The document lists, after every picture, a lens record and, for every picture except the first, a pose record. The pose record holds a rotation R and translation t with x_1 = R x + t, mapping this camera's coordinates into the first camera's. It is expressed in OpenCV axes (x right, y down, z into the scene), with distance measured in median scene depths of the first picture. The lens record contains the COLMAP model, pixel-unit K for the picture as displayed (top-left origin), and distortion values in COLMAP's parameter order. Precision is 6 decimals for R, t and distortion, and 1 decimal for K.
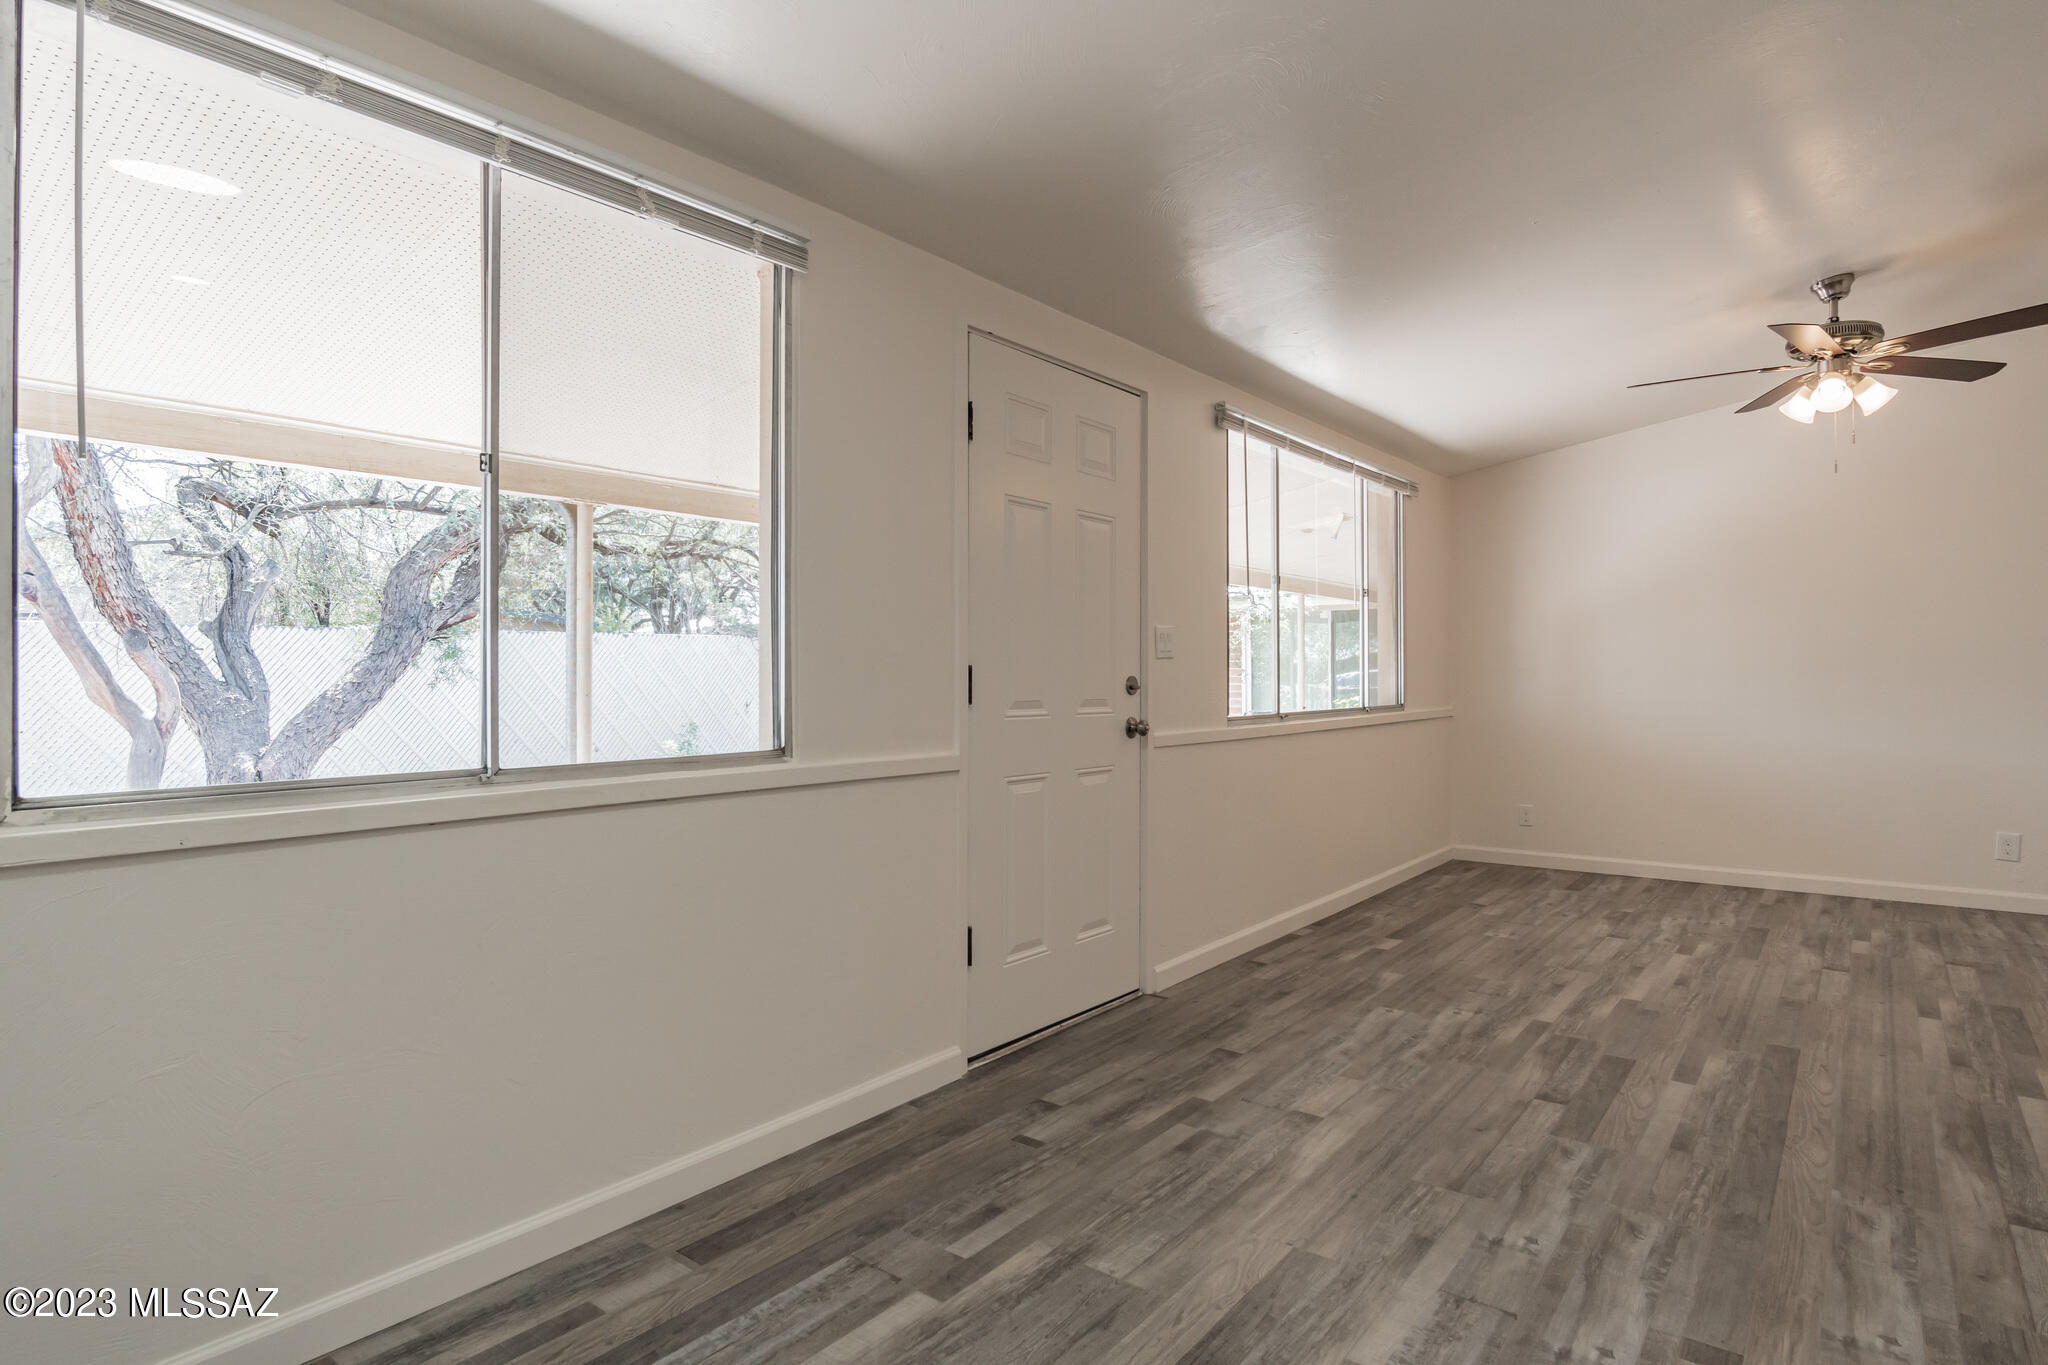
lens RADIAL K [[1094.8, 0, 1009.0], [0, 1094.8, 677.6], [0, 0, 1]] dist [-0.026979, 0.006552]
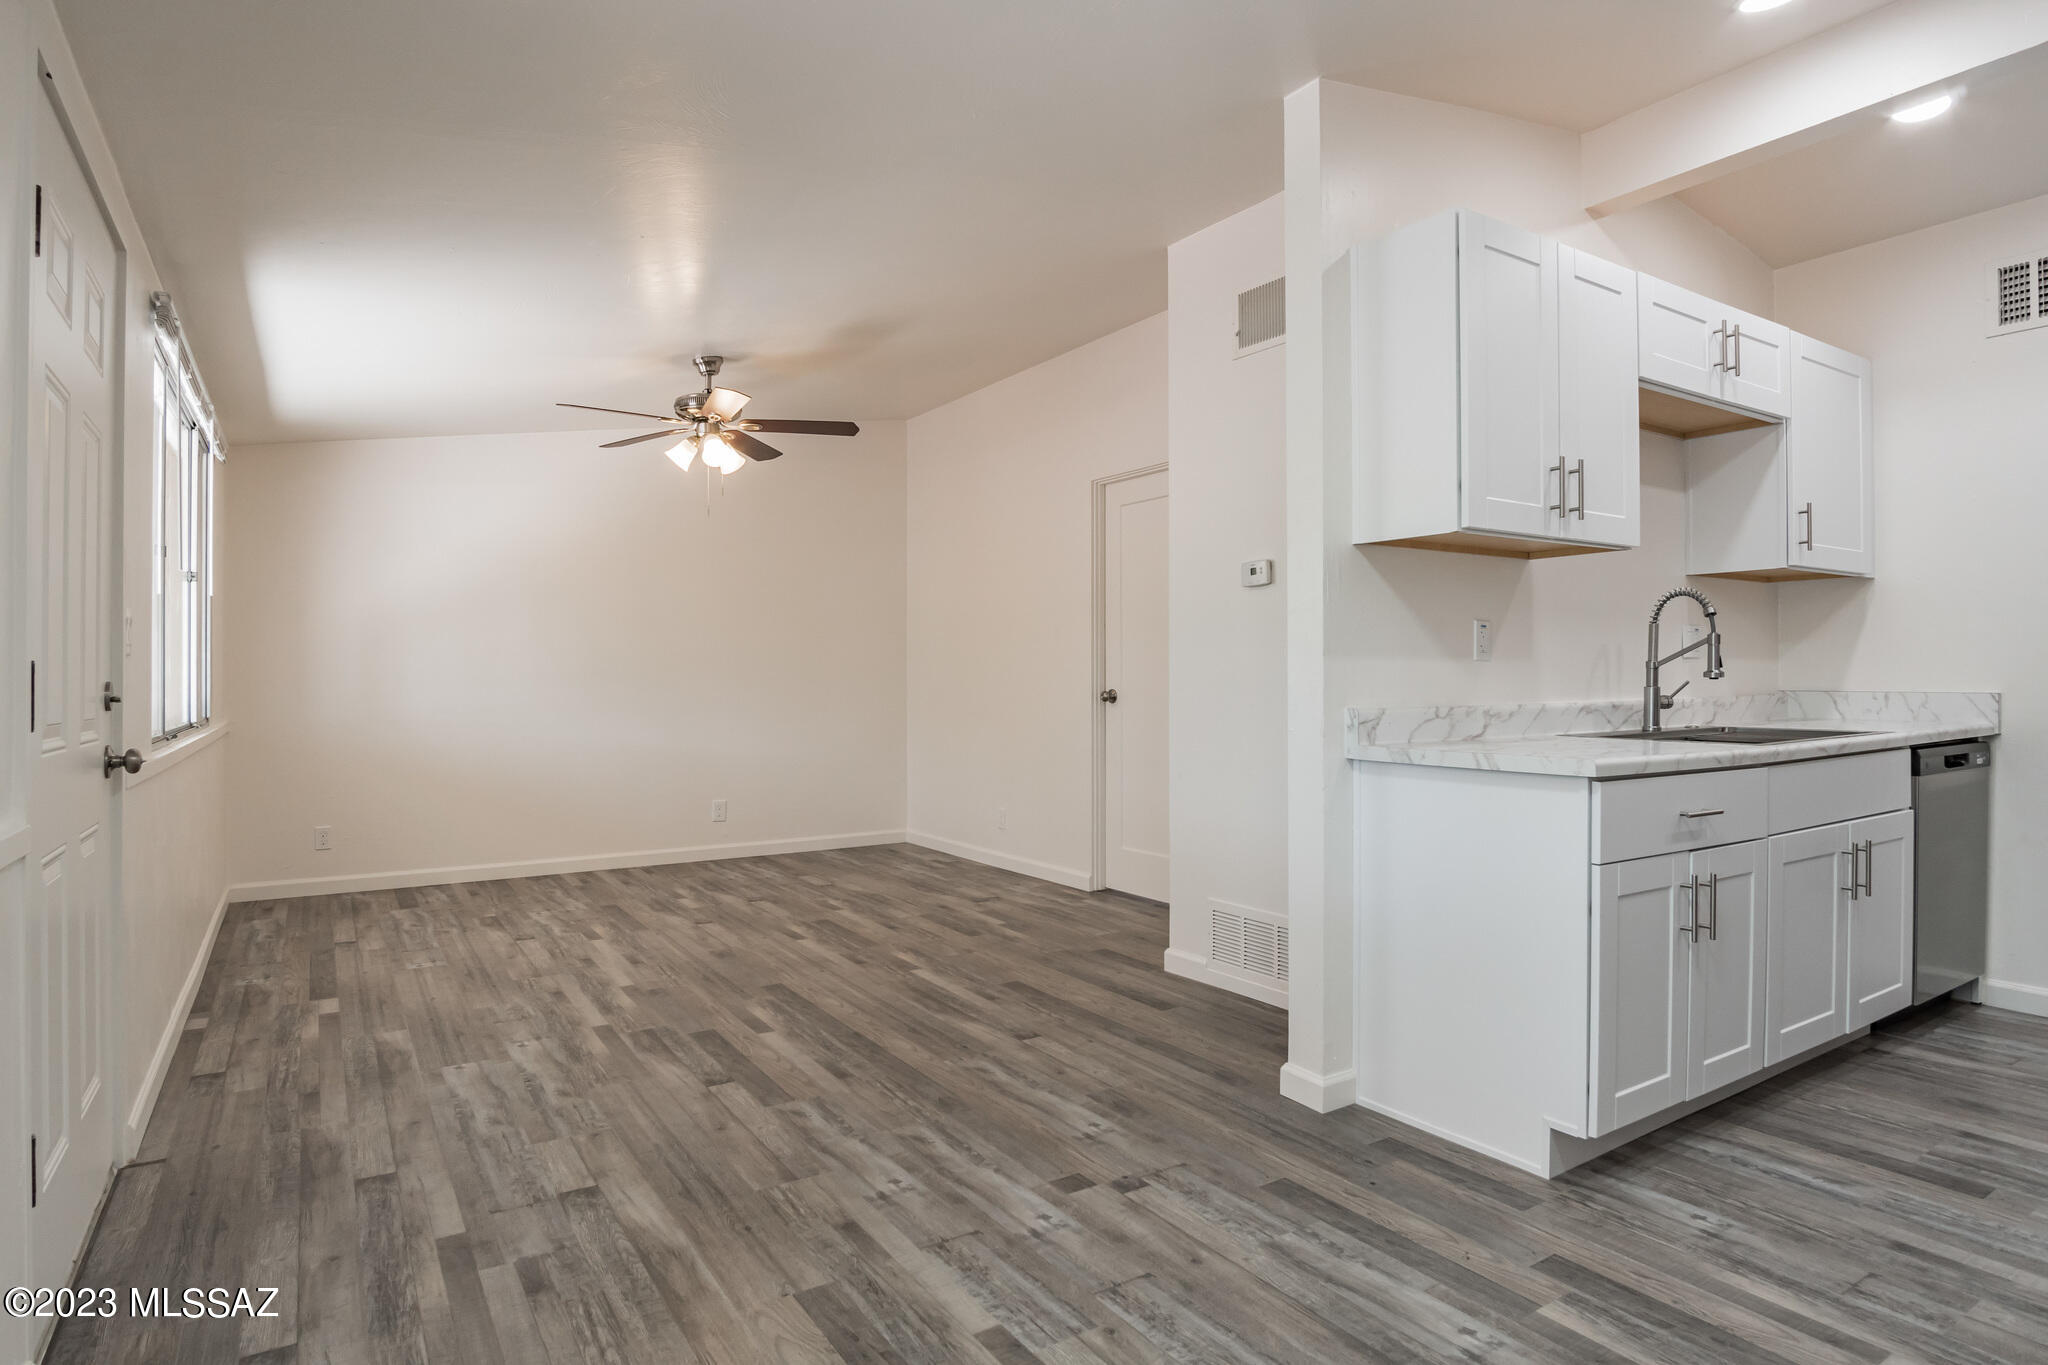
lens RADIAL K [[1094.8, 0, 1008.6], [0, 1094.8, 677.7], [0, 0, 1]] dist [-0.026979, 0.006552]
pose [[0.334058, 0.003255, 0.942547, -0.364581], [0.003595, 0.999982, -0.004728, 0.001033], [-0.942546, 0.004967, 0.334040, 0.337391]]
